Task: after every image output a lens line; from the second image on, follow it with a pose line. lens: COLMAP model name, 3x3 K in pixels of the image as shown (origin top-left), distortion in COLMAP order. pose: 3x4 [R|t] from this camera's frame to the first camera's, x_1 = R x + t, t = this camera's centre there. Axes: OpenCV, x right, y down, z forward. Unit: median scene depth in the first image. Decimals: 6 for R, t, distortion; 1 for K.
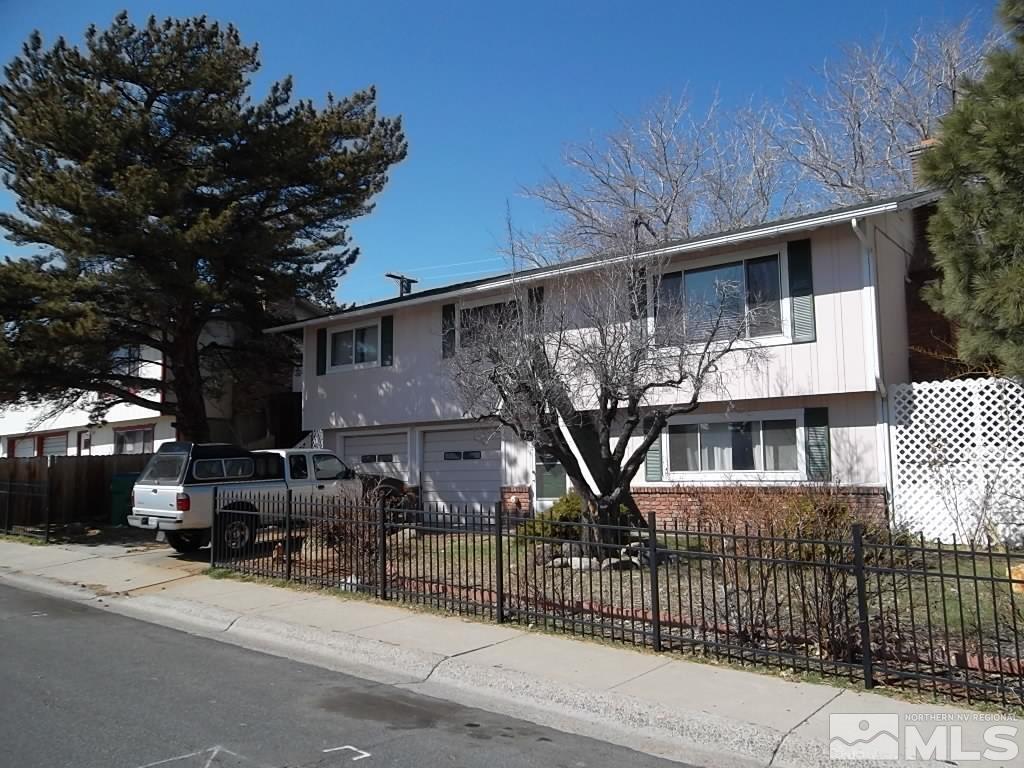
lens RADIAL K [[838.6, 0, 509.3], [0, 838.6, 383.3], [0, 0, 1]] dist [-0.014339, 0.036589]
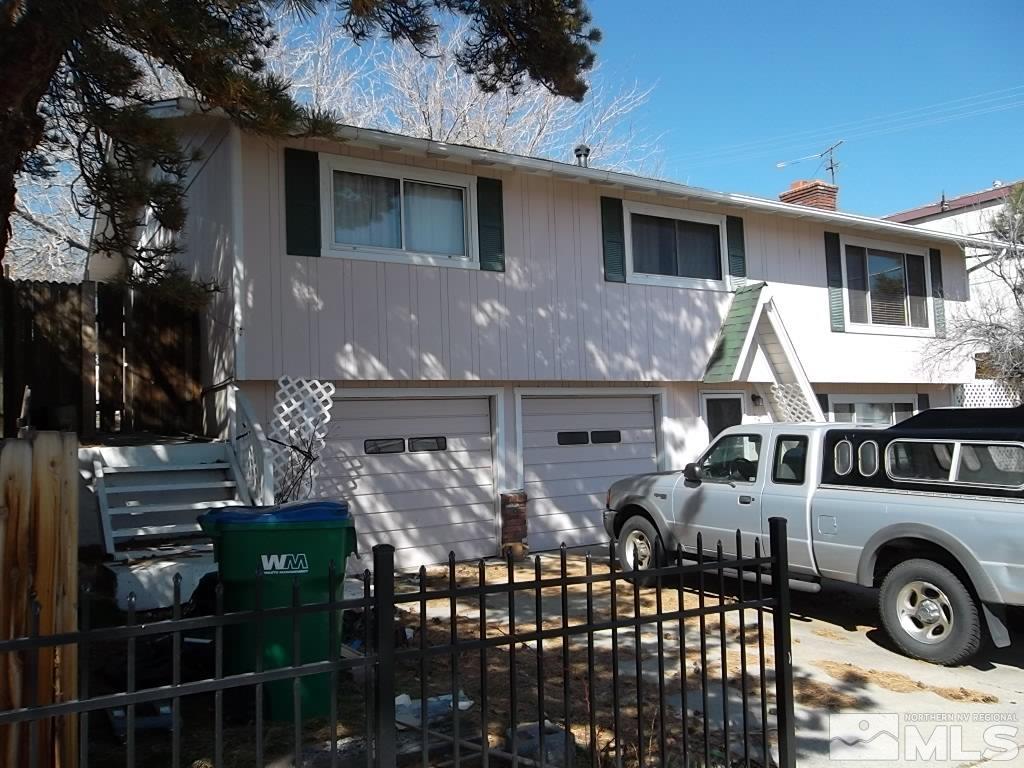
lens RADIAL K [[838.6, 0, 517.7], [0, 838.6, 385.0], [0, 0, 1]] dist [-0.014339, 0.036589]
pose [[0.316928, 0.058621, 0.946636, -0.689130], [-0.072002, 0.996695, -0.037616, 0.075586], [-0.945713, -0.056238, 0.320101, 0.864795]]
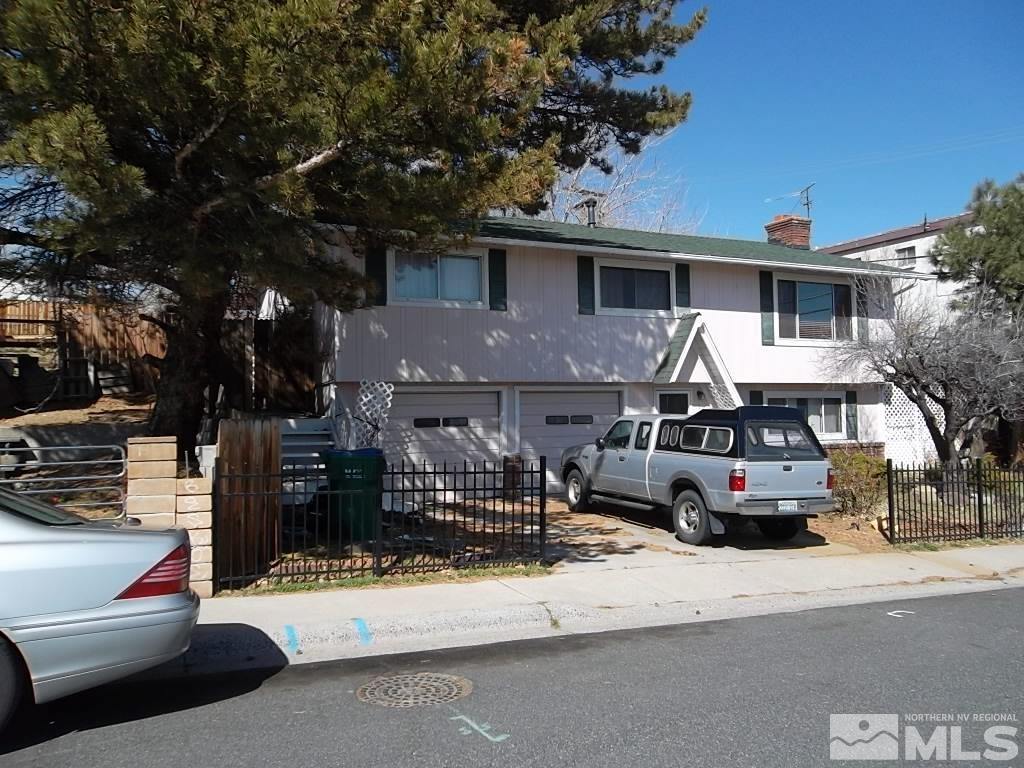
lens RADIAL K [[838.6, 0, 515.1], [0, 838.6, 377.7], [0, 0, 1]] dist [-0.014339, 0.036589]
pose [[0.422700, 0.046510, 0.905076, -0.941908], [-0.089318, 0.995958, -0.009466, 0.054943], [-0.901858, -0.076838, 0.425145, 0.674016]]
